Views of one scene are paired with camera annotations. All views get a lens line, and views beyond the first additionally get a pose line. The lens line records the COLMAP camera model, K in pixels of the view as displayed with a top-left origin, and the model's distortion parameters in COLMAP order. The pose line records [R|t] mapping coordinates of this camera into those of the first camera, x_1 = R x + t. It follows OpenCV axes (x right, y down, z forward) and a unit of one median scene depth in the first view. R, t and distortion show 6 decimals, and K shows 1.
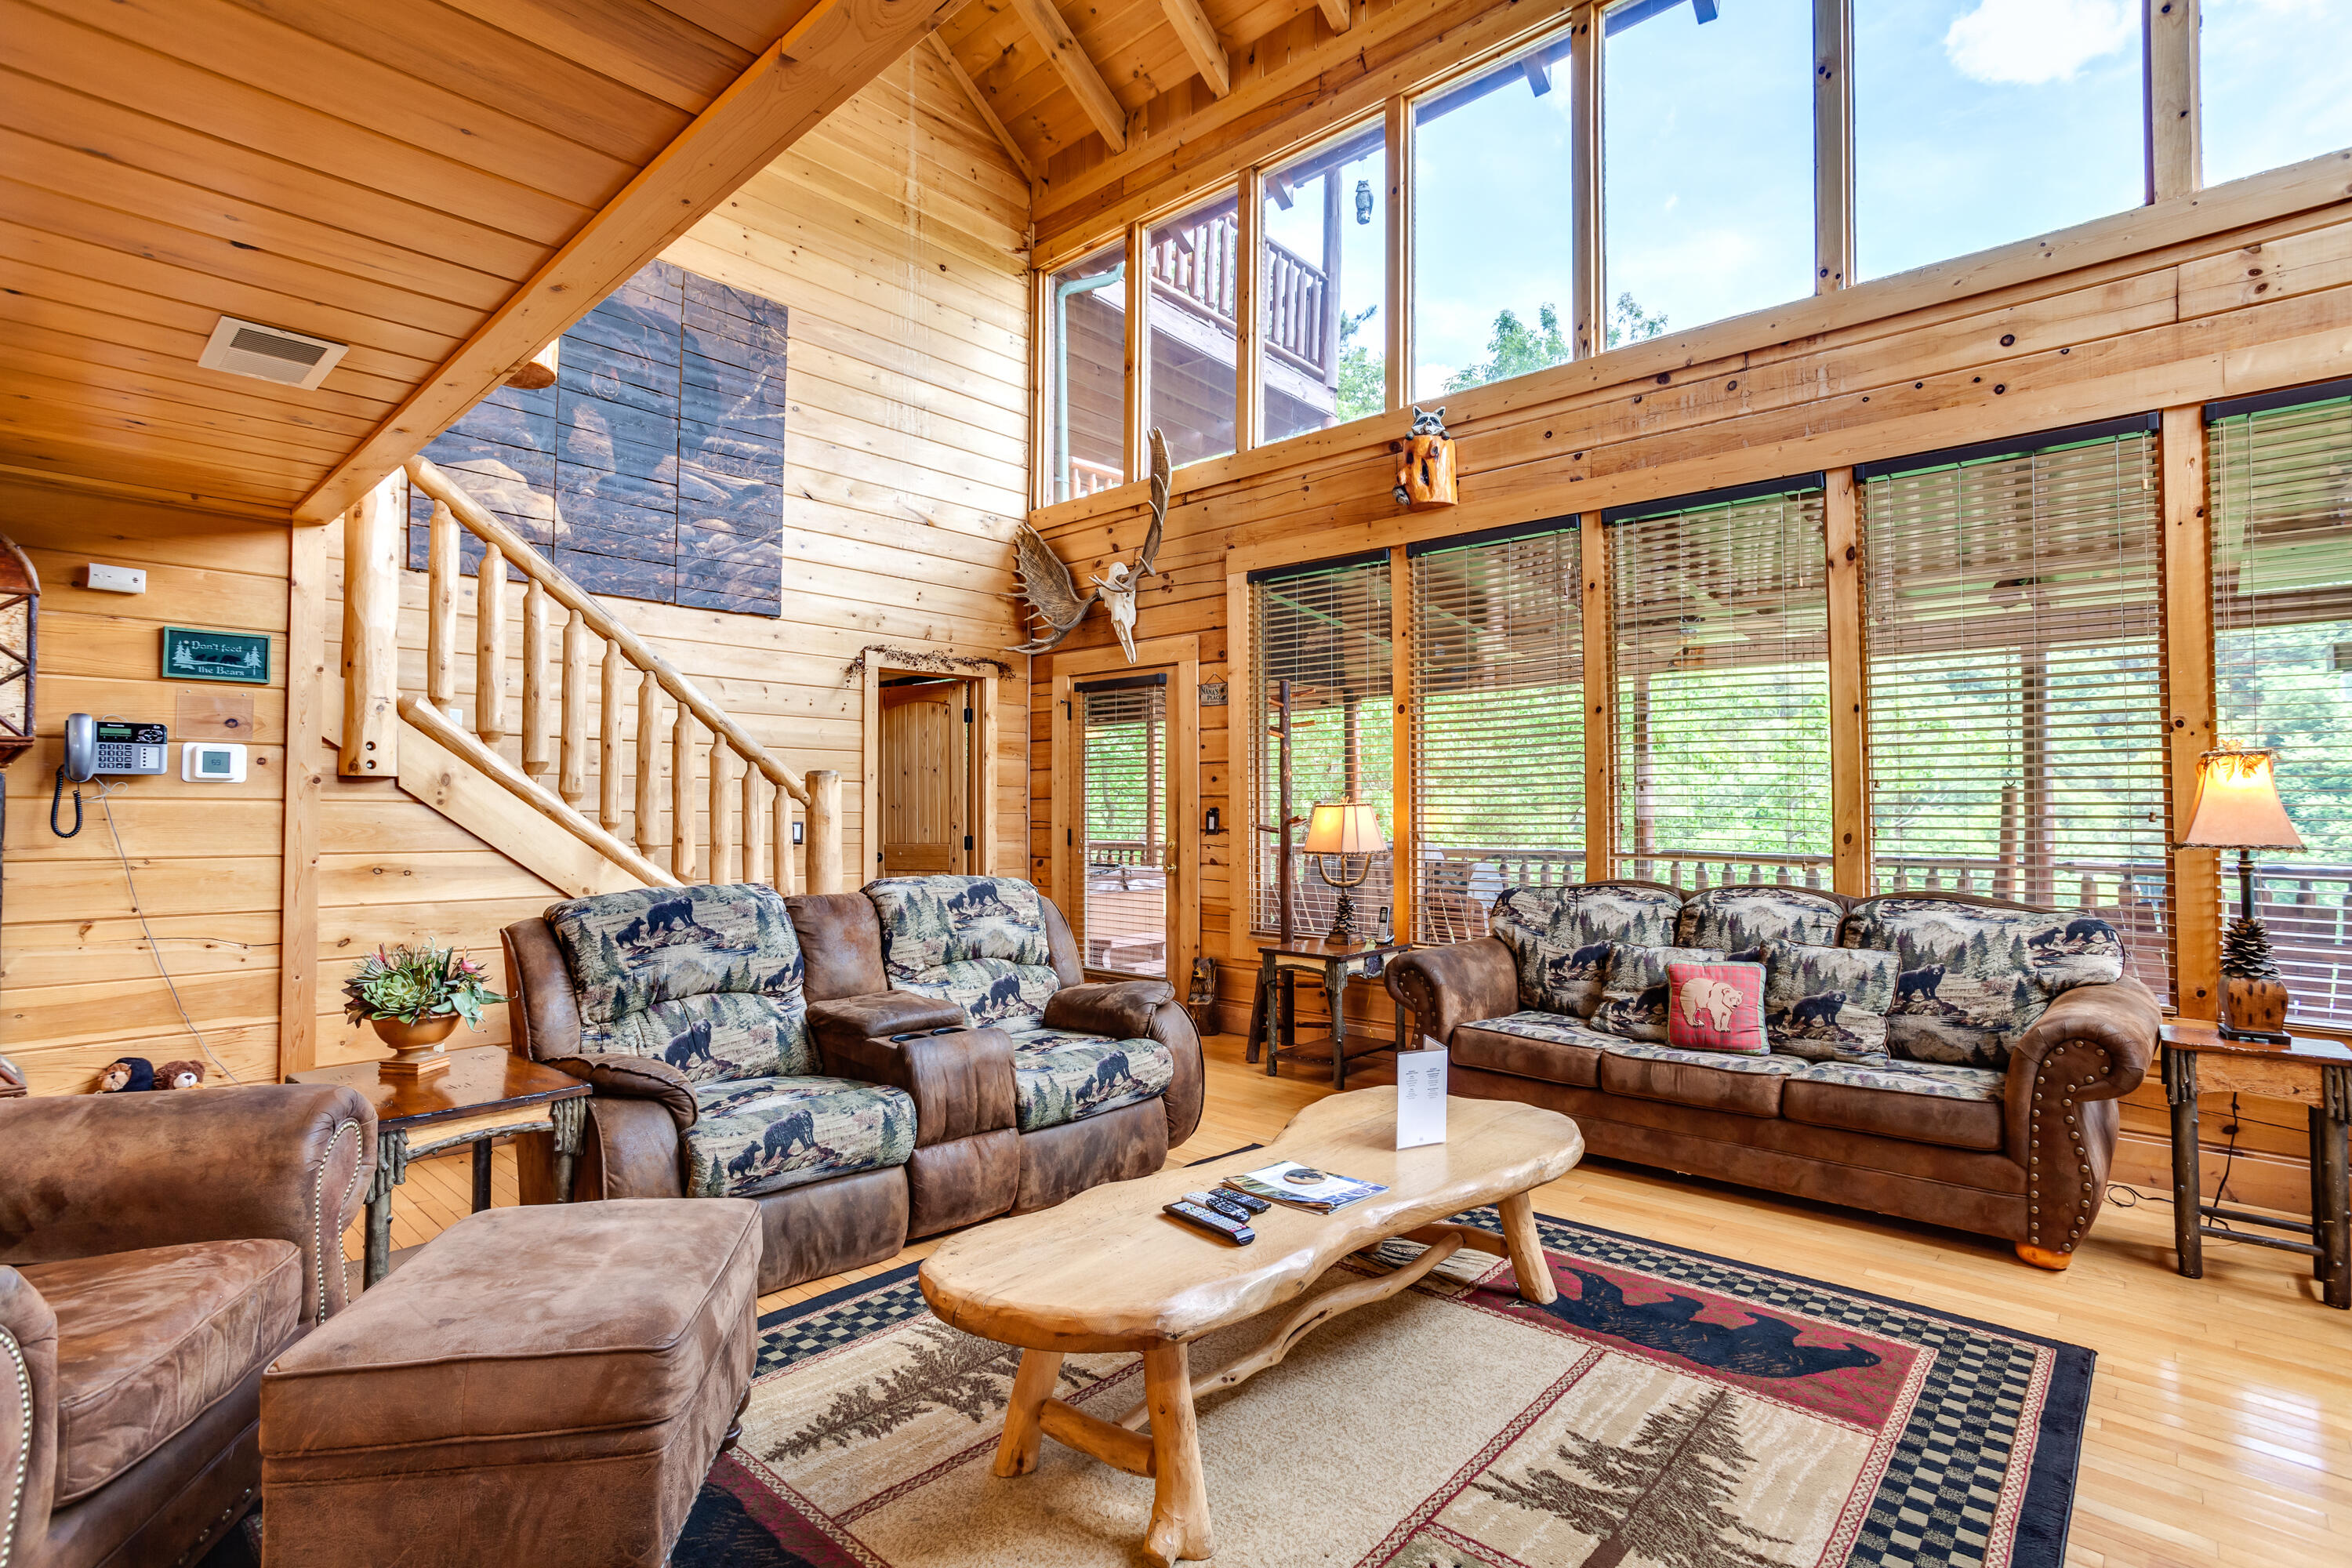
lens RADIAL K [[1136.8, 0, 1177.3], [0, 1136.8, 787.1], [0, 0, 1]] dist [-0.057337, 0.037978]
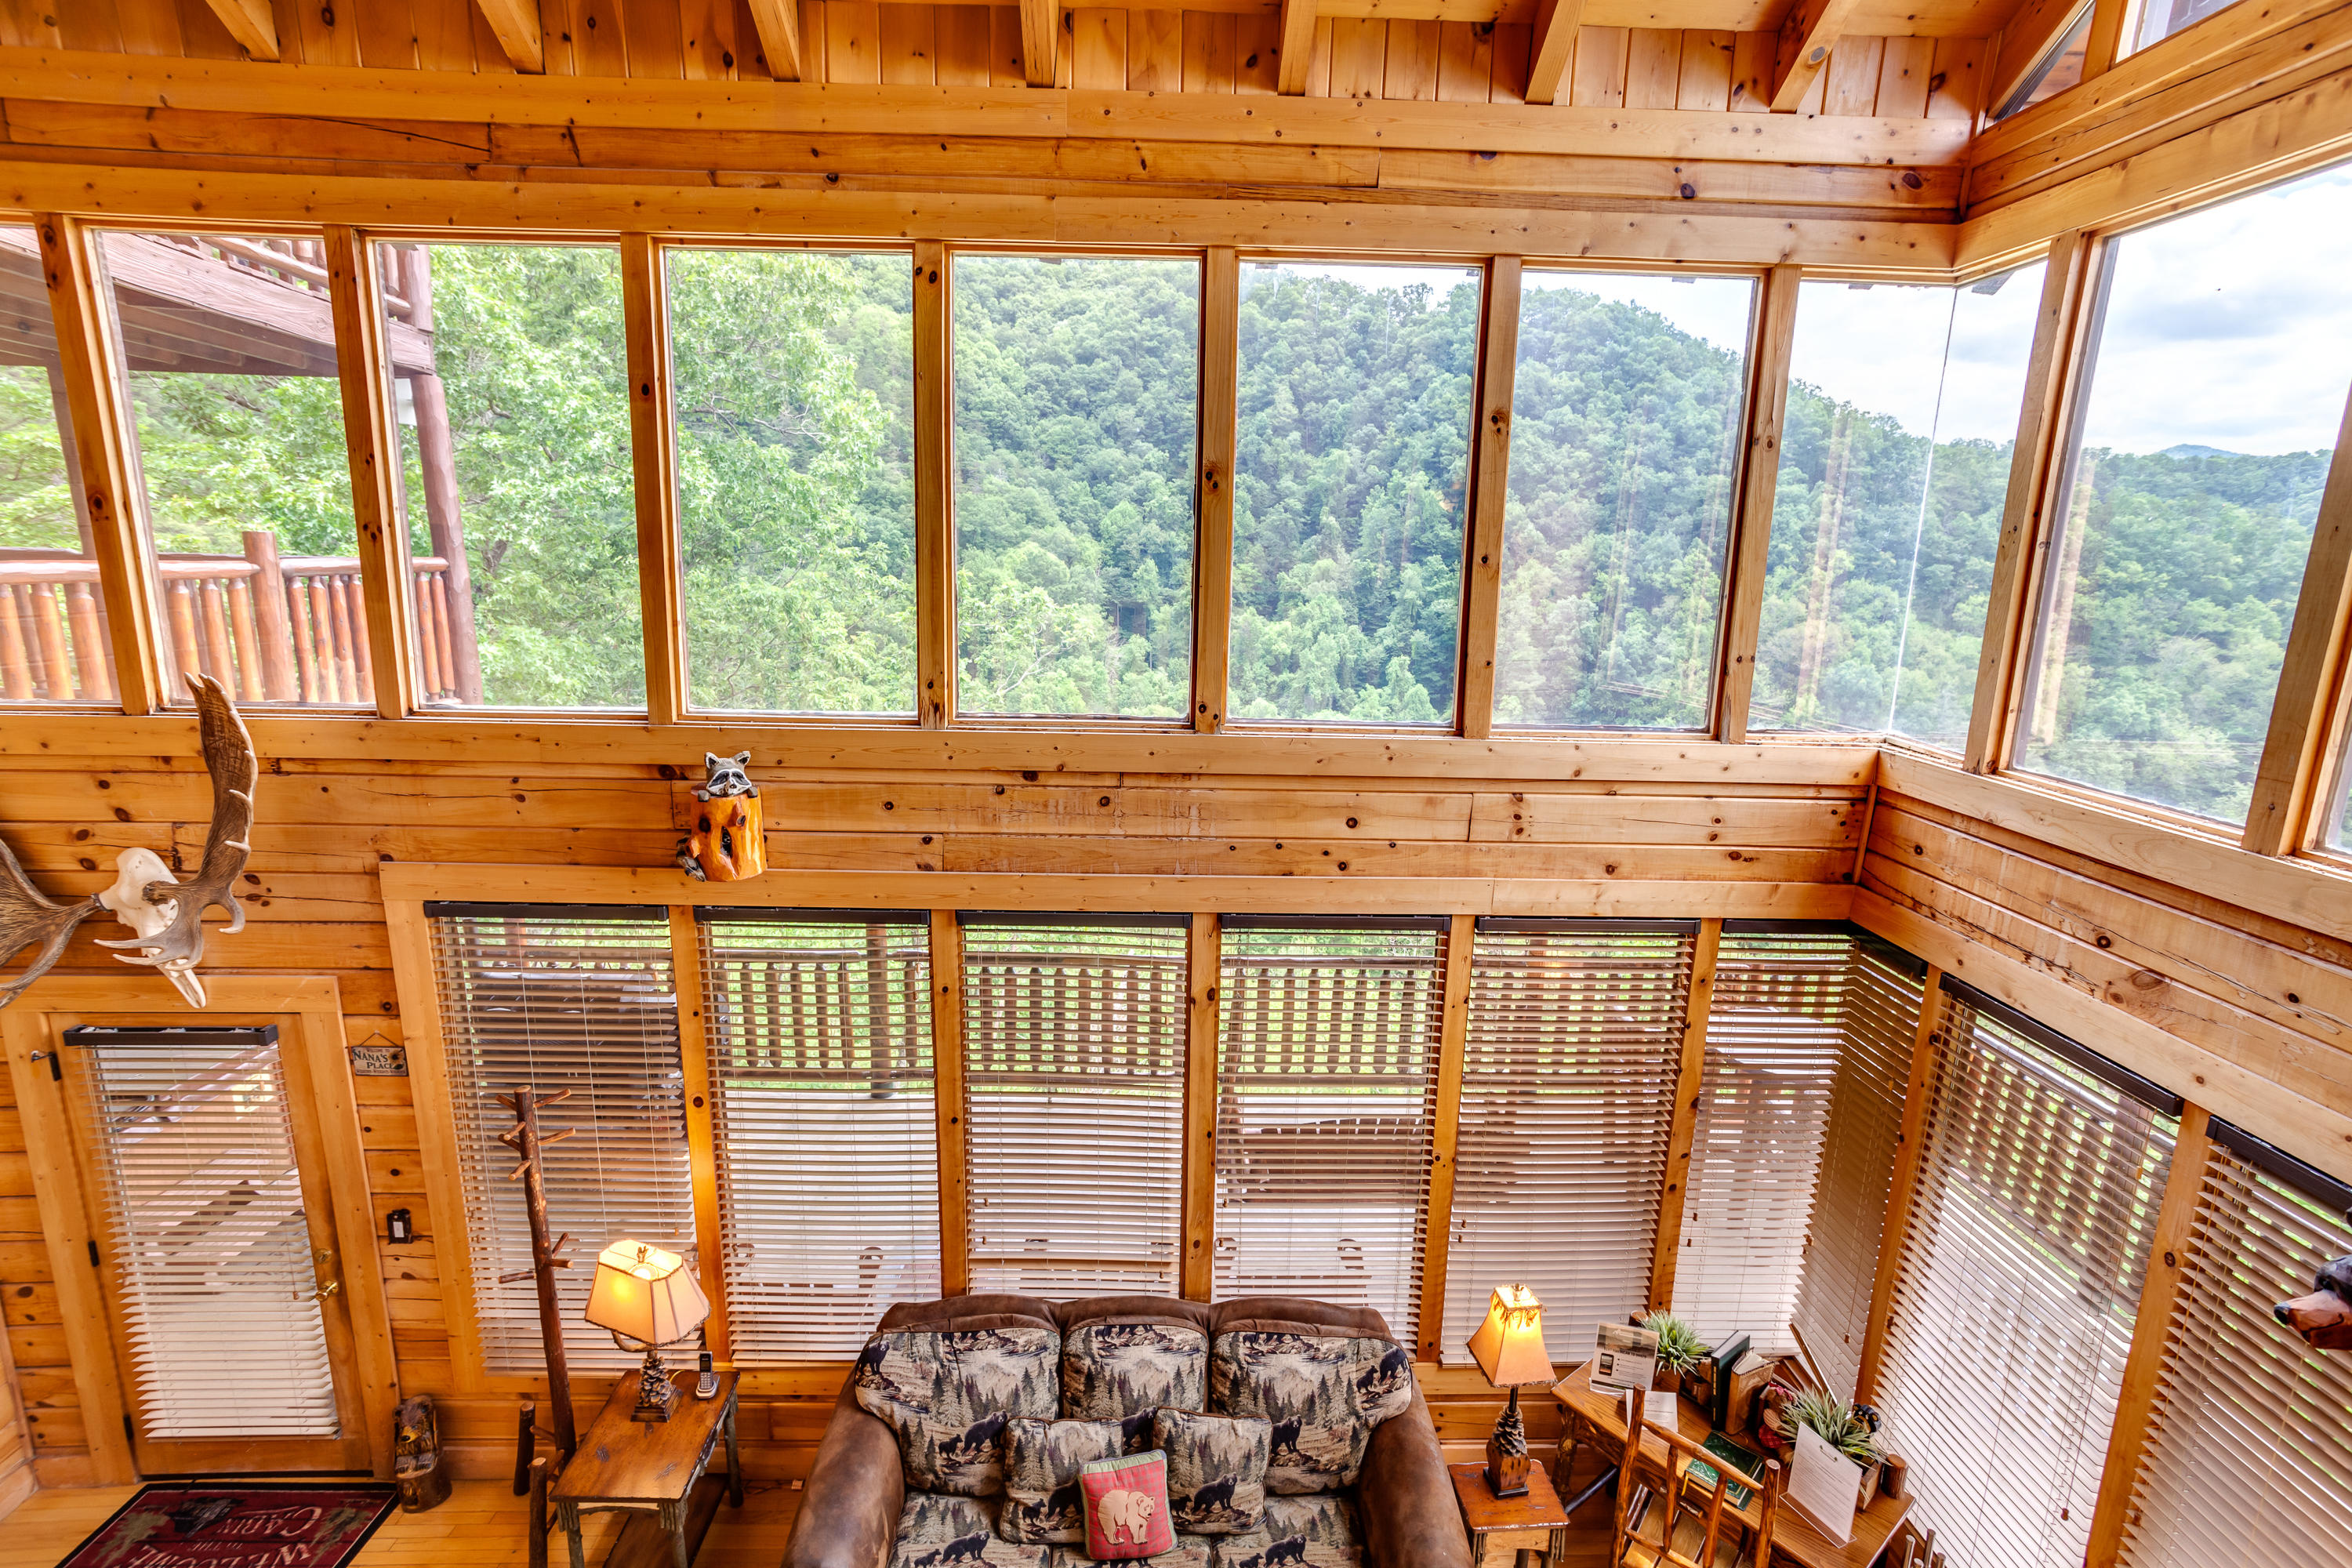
lens RADIAL K [[1136.8, 0, 1177.3], [0, 1136.8, 787.1], [0, 0, 1]] dist [-0.057337, 0.037978]
pose [[0.714540, -0.130568, 0.687302, -0.090140], [-0.040494, 0.973064, 0.226953, -0.584564], [-0.698422, -0.189998, 0.690006, 0.332557]]
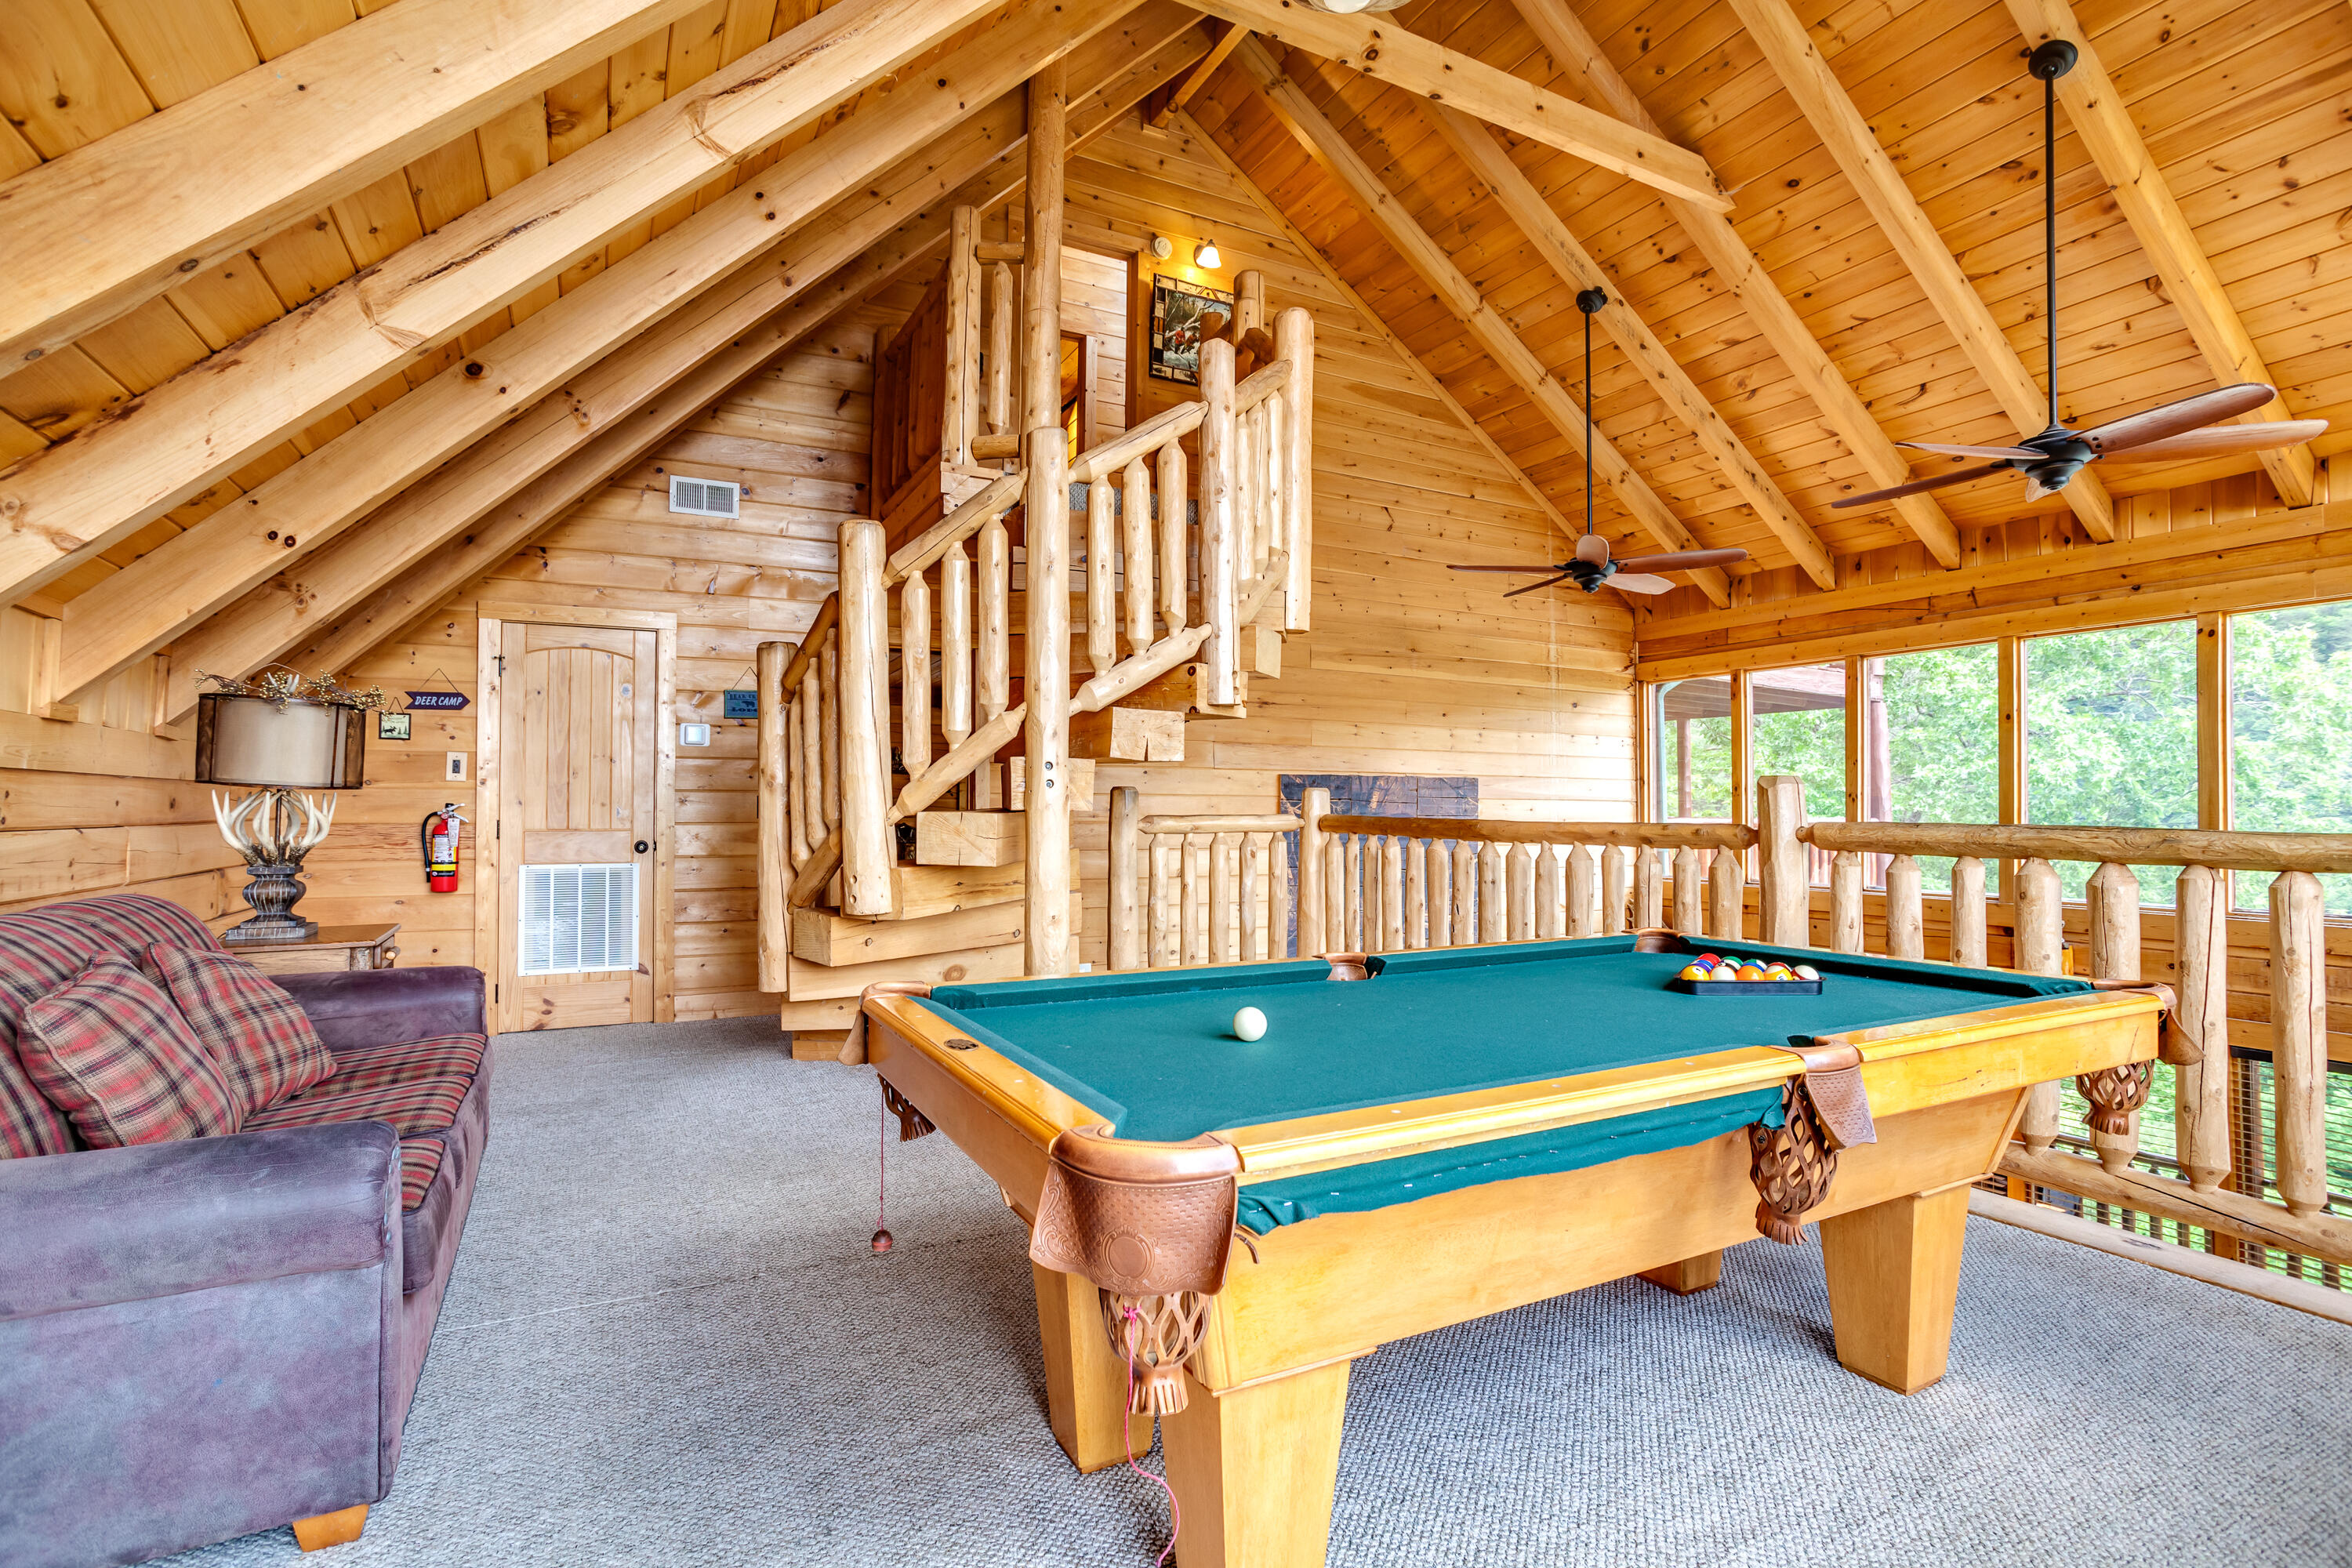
lens RADIAL K [[1136.8, 0, 1177.3], [0, 1136.8, 787.1], [0, 0, 1]] dist [-0.057337, 0.037978]
pose [[0.941528, -0.009676, -0.336795, -0.317468], [0.010285, 0.999947, 0.000027, -0.585133], [0.336777, -0.003489, 0.941578, -0.571912]]
